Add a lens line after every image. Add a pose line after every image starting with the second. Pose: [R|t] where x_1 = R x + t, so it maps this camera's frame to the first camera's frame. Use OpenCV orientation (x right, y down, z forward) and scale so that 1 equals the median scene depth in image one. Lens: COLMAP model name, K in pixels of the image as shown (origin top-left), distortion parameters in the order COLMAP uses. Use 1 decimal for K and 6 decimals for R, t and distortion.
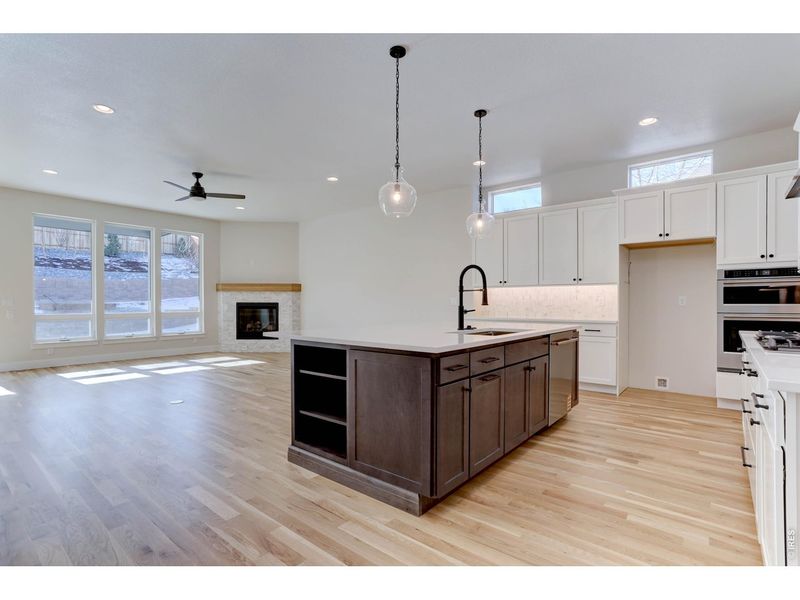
lens RADIAL K [[387.1, 0, 400.9], [0, 387.1, 303.9], [0, 0, 1]] dist [-0.051411, 0.019659]
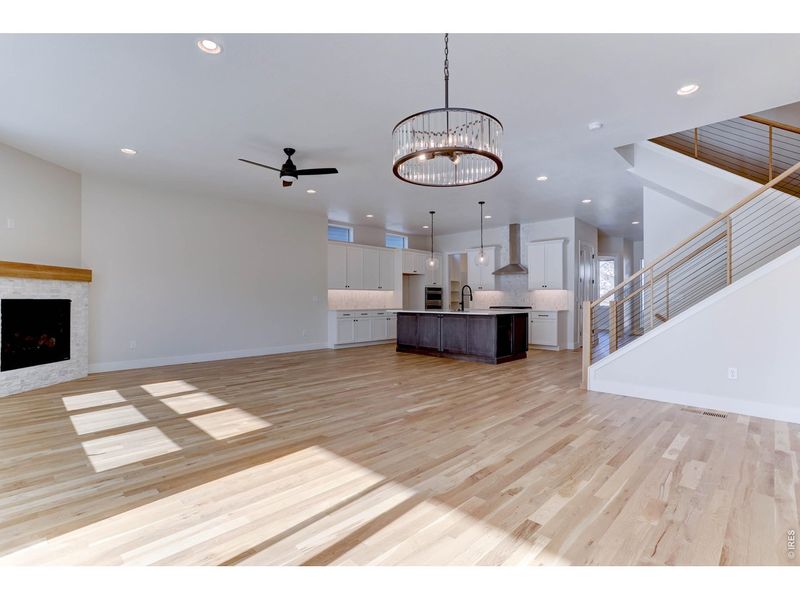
lens RADIAL K [[414.3, 0, 386.8], [0, 414.3, 298.2], [0, 0, 1]] dist [-0.048624, 0.024059]
pose [[0.087958, 0.002452, 0.996121, -1.122223], [0.000544, 0.999997, -0.002510, -0.003301], [-0.996124, 0.000763, 0.087956, 0.547407]]
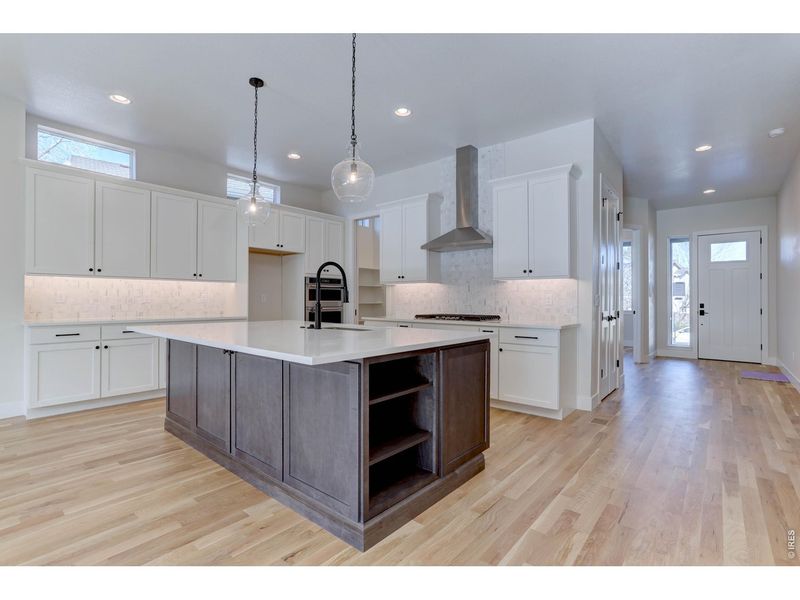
lens RADIAL K [[394.6, 0, 396.9], [0, 394.6, 299.5], [0, 0, 1]] dist [-0.043189, 0.020270]
pose [[0.007214, 0.004242, 0.999965, -0.344063], [-0.002985, 0.999987, -0.004221, -0.000646], [-0.999970, -0.002954, 0.007226, 0.348443]]
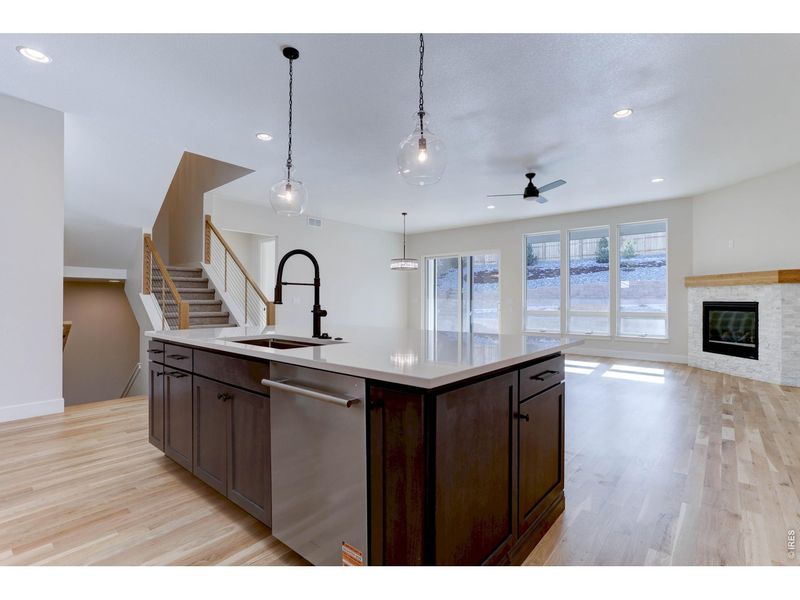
lens RADIAL K [[394.6, 0, 396.9], [0, 394.6, 299.5], [0, 0, 1]] dist [-0.043189, 0.020270]
pose [[-0.007109, -0.003399, -0.999969, 0.394770], [-0.007016, 0.999970, -0.003349, -0.001492], [0.999950, 0.006992, -0.007132, 0.503357]]
